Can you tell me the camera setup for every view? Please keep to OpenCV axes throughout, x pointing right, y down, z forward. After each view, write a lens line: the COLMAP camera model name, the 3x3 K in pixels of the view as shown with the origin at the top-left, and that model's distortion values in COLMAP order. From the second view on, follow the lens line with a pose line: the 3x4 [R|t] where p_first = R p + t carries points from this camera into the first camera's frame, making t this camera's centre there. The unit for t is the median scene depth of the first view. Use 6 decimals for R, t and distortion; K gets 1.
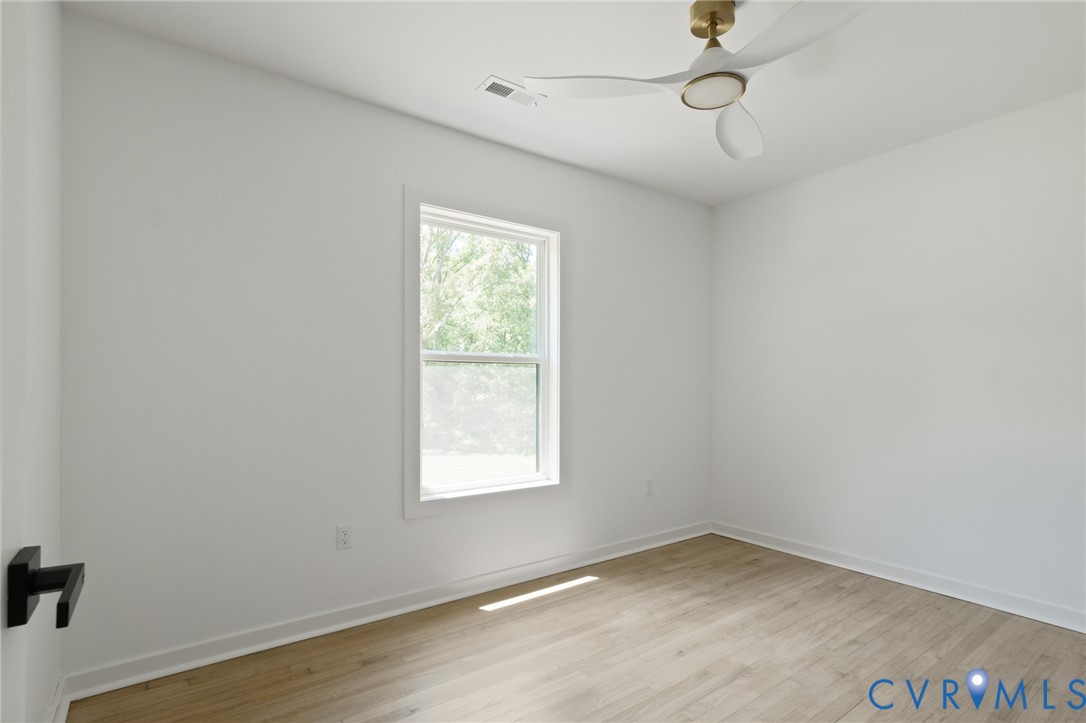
lens RADIAL K [[534.7, 0, 547.4], [0, 534.7, 369.7], [0, 0, 1]] dist [-0.009233, 0.007370]
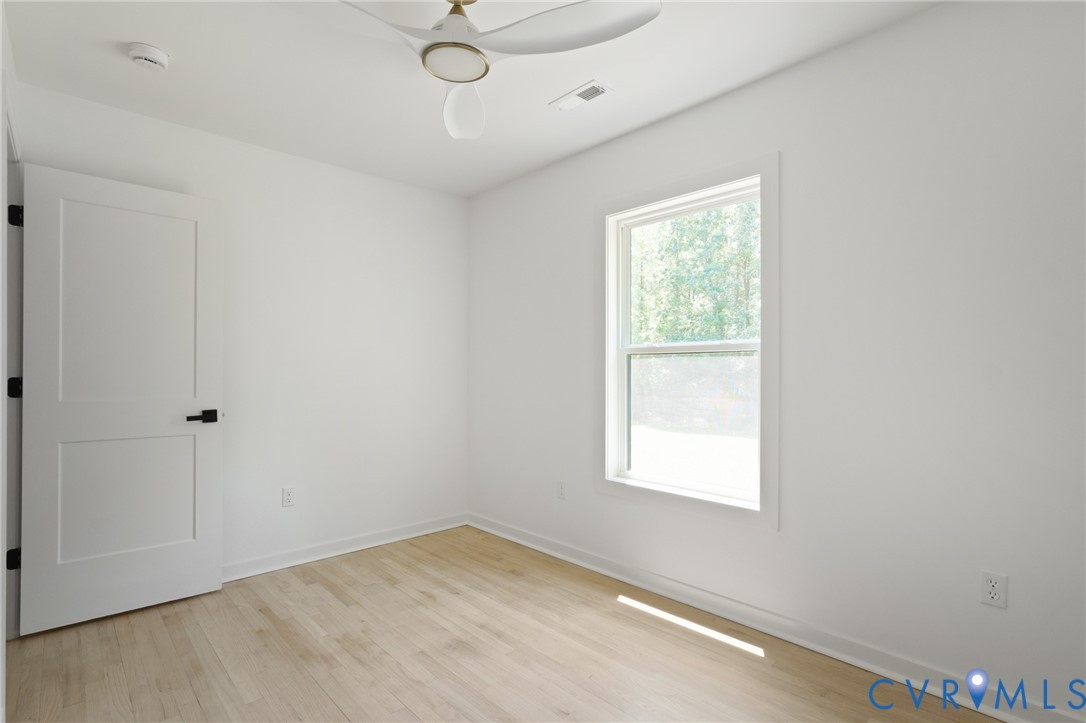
lens RADIAL K [[534.7, 0, 548.7], [0, 534.7, 363.2], [0, 0, 1]] dist [-0.009233, 0.007370]
pose [[0.130451, -0.024004, -0.991164, 0.868361], [0.009834, 0.999689, -0.022916, 0.025971], [0.991406, -0.006757, 0.130646, 0.730702]]
